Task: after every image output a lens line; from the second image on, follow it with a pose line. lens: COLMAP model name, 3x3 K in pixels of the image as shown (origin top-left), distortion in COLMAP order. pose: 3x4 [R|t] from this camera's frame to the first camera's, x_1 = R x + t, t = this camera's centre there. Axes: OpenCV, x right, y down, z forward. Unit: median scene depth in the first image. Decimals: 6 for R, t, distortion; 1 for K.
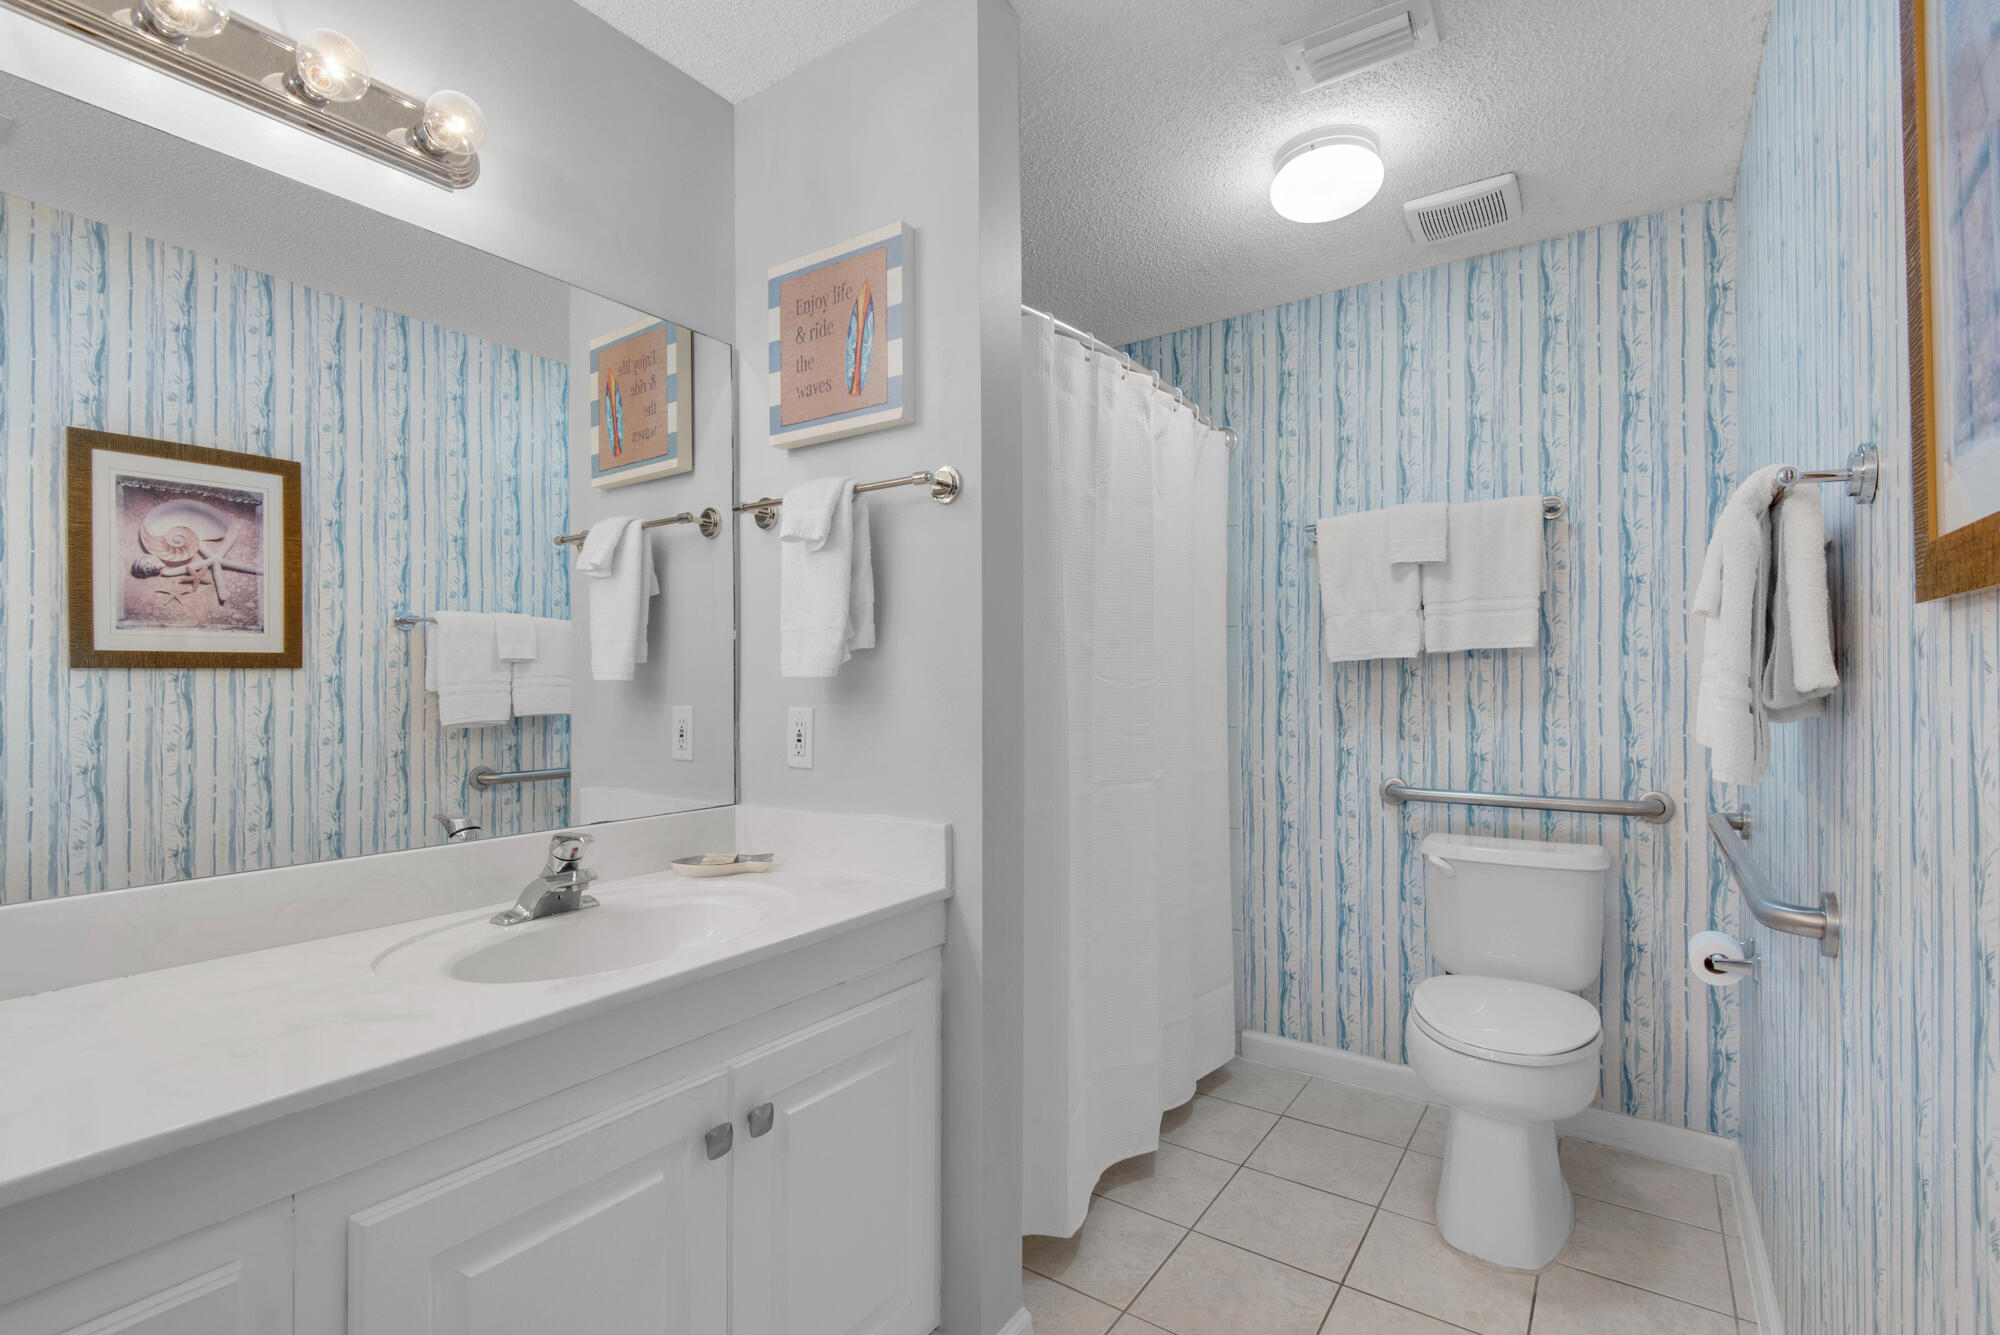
lens RADIAL K [[906.4, 0, 994.0], [0, 906.4, 668.5], [0, 0, 1]] dist [-0.000588, -0.003920]
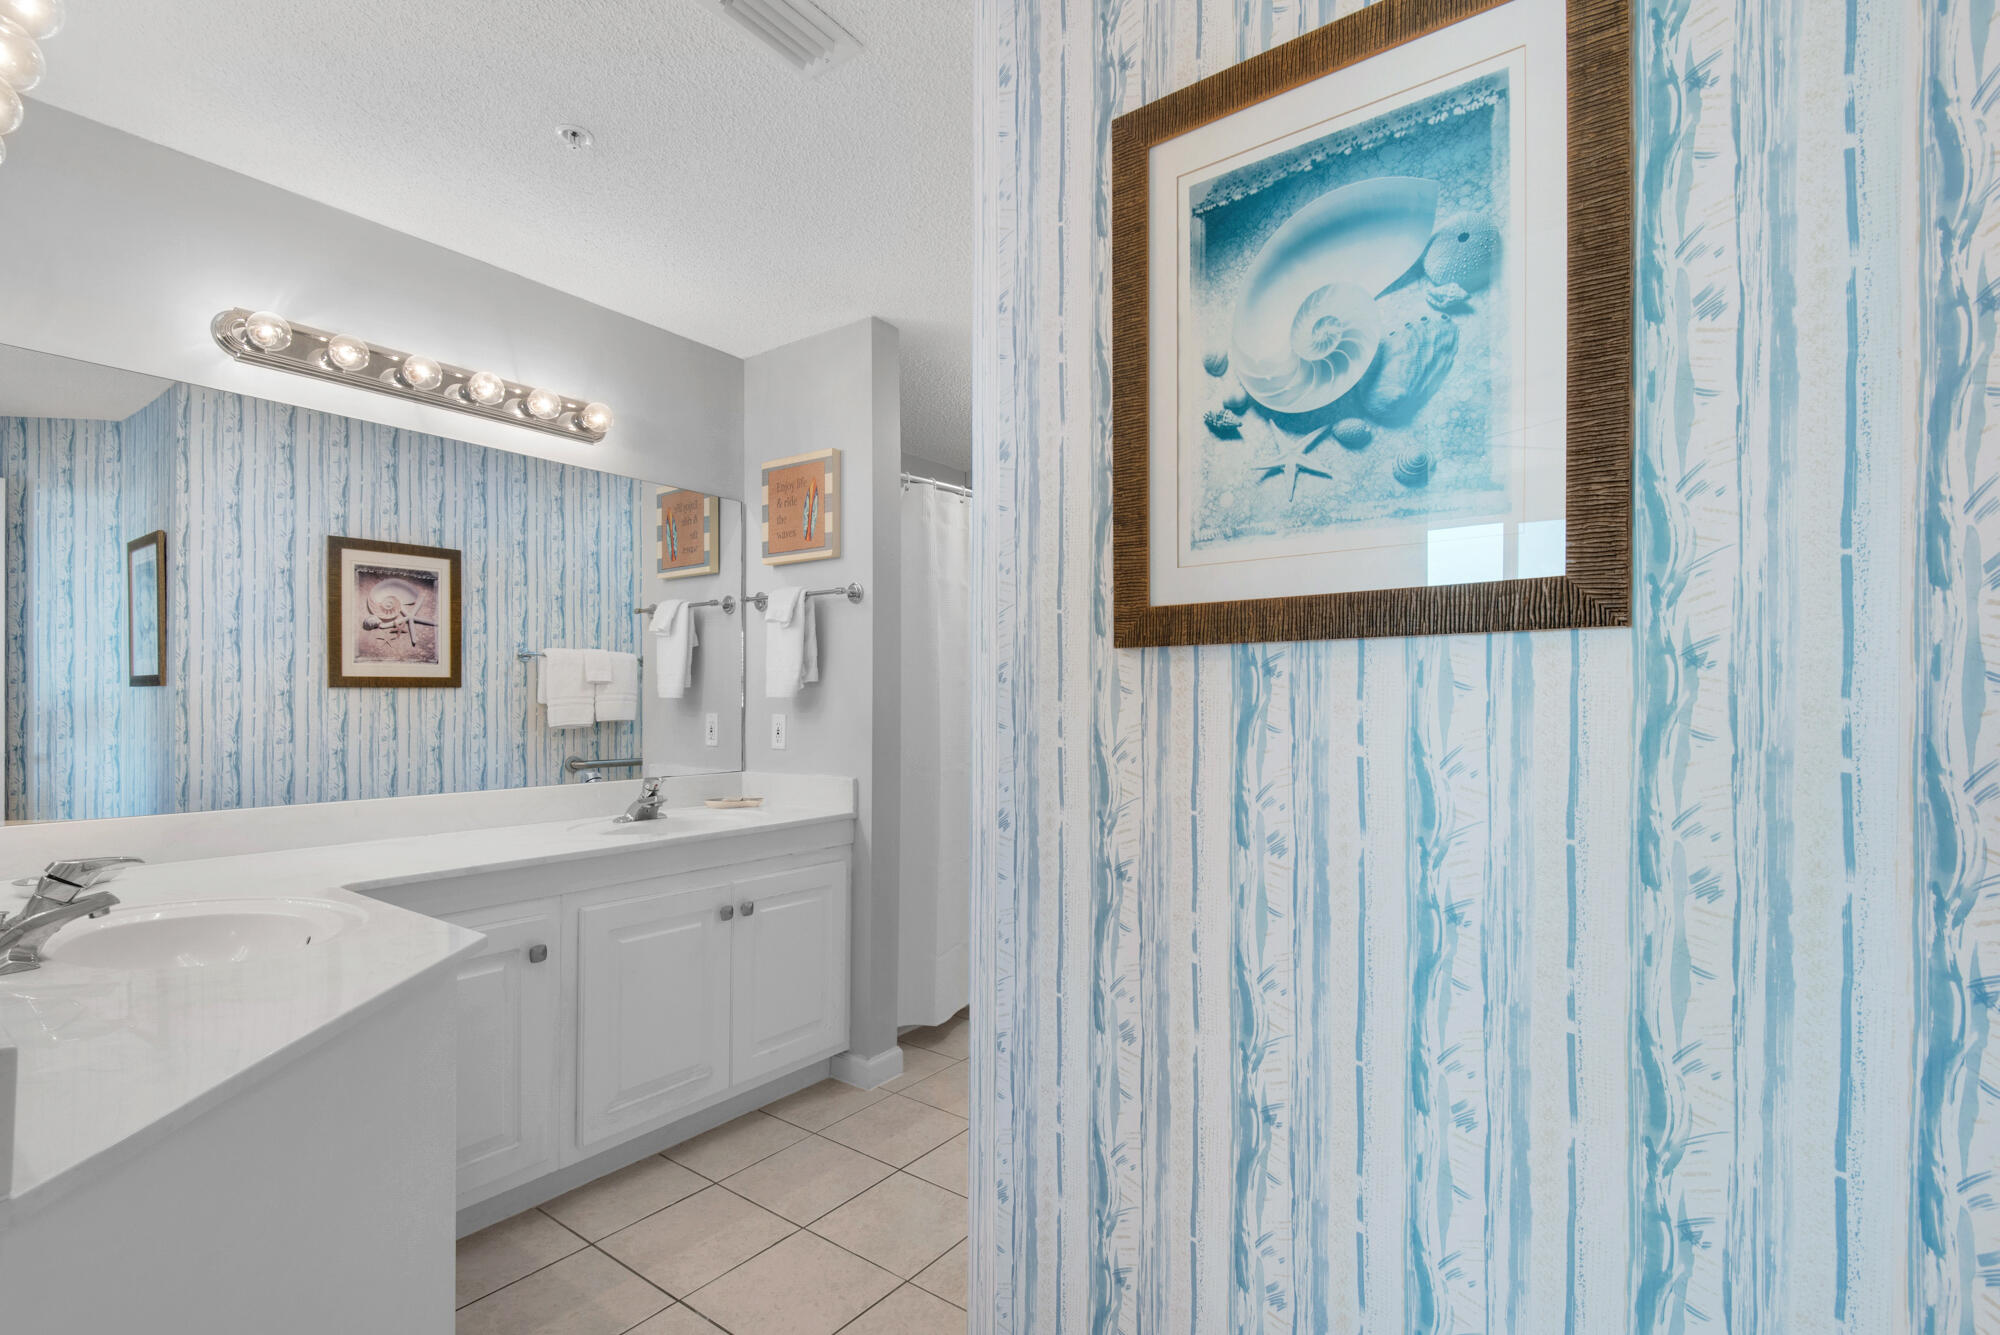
lens RADIAL K [[906.4, 0, 1006.6], [0, 906.4, 683.6], [0, 0, 1]] dist [-0.000588, -0.003920]
pose [[0.999783, 0.006012, -0.019957, 0.201225], [-0.006028, 0.999982, -0.000741, -0.013286], [0.019952, 0.000861, 0.999801, -0.571432]]
